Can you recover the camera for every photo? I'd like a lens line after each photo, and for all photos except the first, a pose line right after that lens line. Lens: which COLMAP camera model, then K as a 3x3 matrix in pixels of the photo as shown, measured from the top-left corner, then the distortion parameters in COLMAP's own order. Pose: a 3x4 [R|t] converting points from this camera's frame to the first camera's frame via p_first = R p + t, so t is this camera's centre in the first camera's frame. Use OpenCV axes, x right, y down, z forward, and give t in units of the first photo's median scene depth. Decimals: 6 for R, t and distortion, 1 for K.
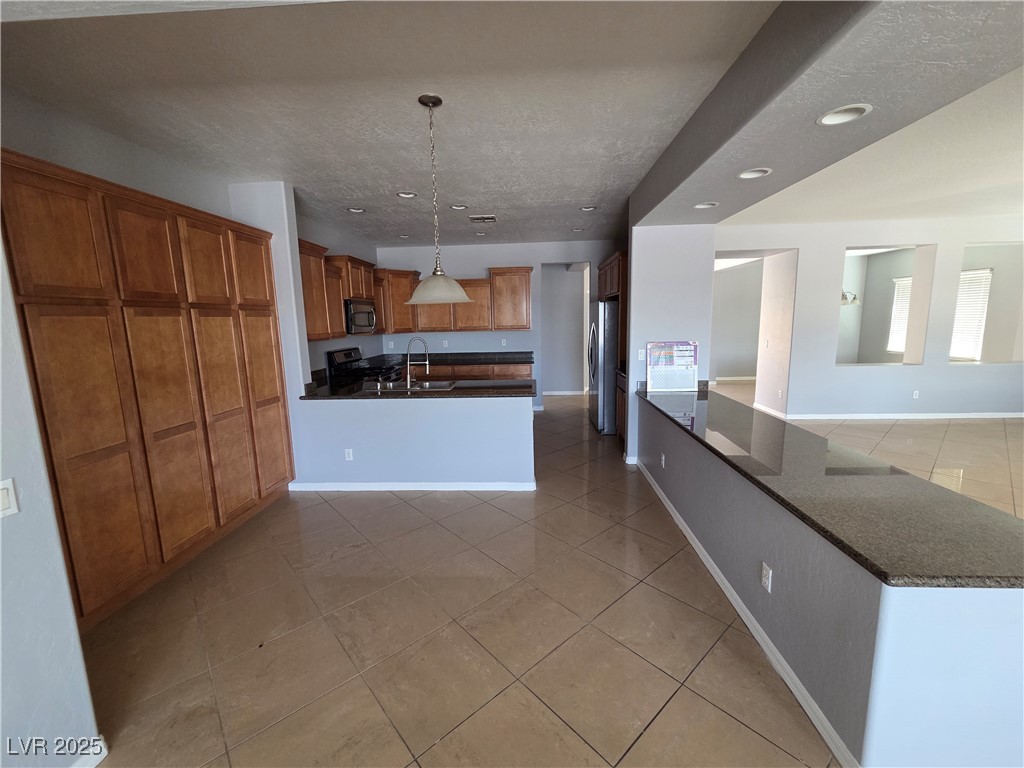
lens RADIAL K [[417.7, 0, 511.8], [0, 417.7, 380.3], [0, 0, 1]] dist [0.002169, -0.000039]
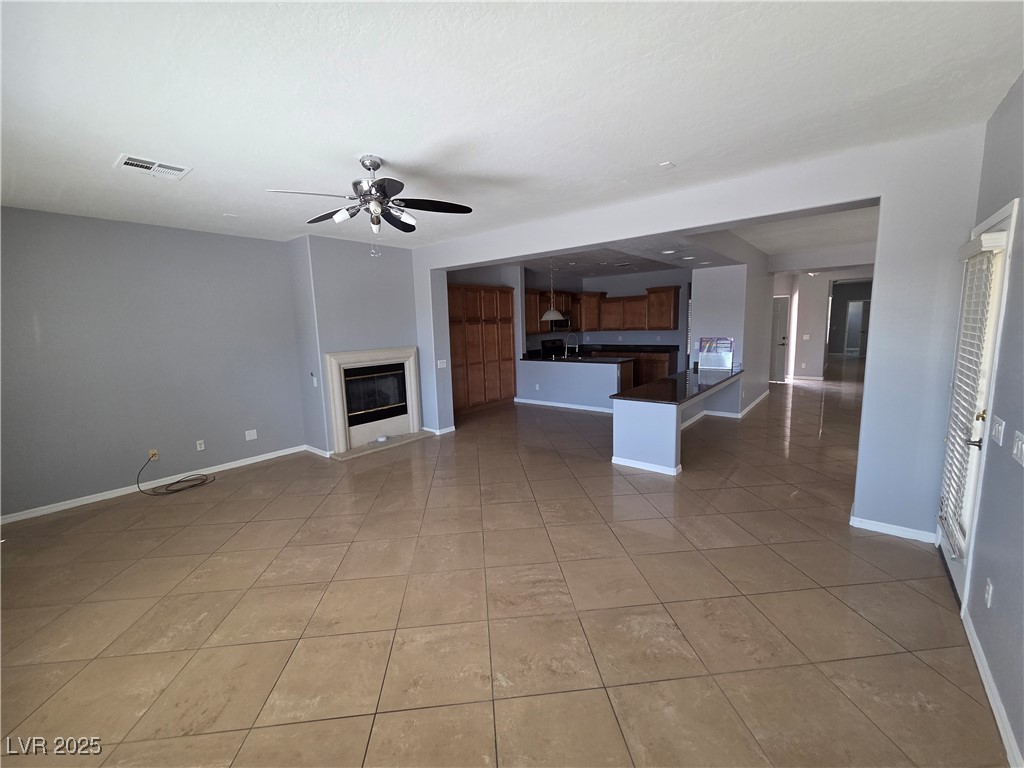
lens RADIAL K [[417.7, 0, 511.8], [0, 417.7, 380.3], [0, 0, 1]] dist [0.002169, -0.000039]
pose [[0.808802, 0.078346, -0.582839, 0.792856], [-0.075708, 0.996711, 0.028920, 0.093918], [0.583188, 0.020735, 0.812073, -0.869016]]
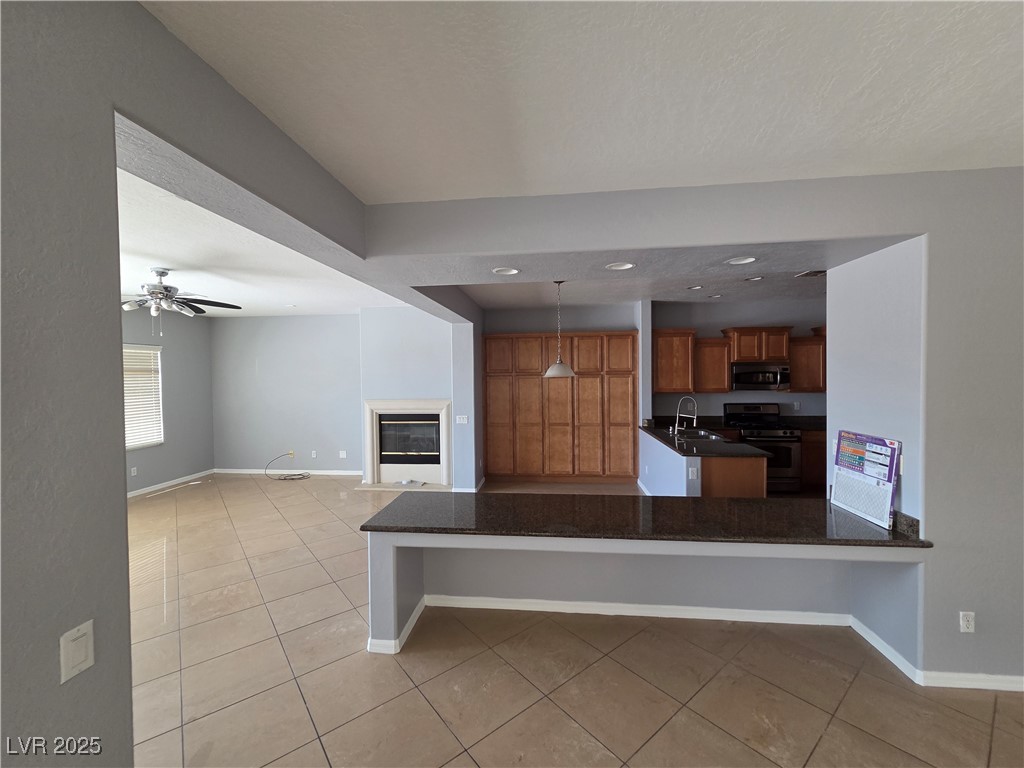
lens RADIAL K [[417.7, 0, 511.8], [0, 417.7, 380.3], [0, 0, 1]] dist [0.002169, -0.000039]
pose [[-0.043643, 0.039994, -0.998246, 1.164908], [-0.134759, 0.989831, 0.045549, -0.148853], [0.989917, 0.136510, -0.037810, 0.555171]]
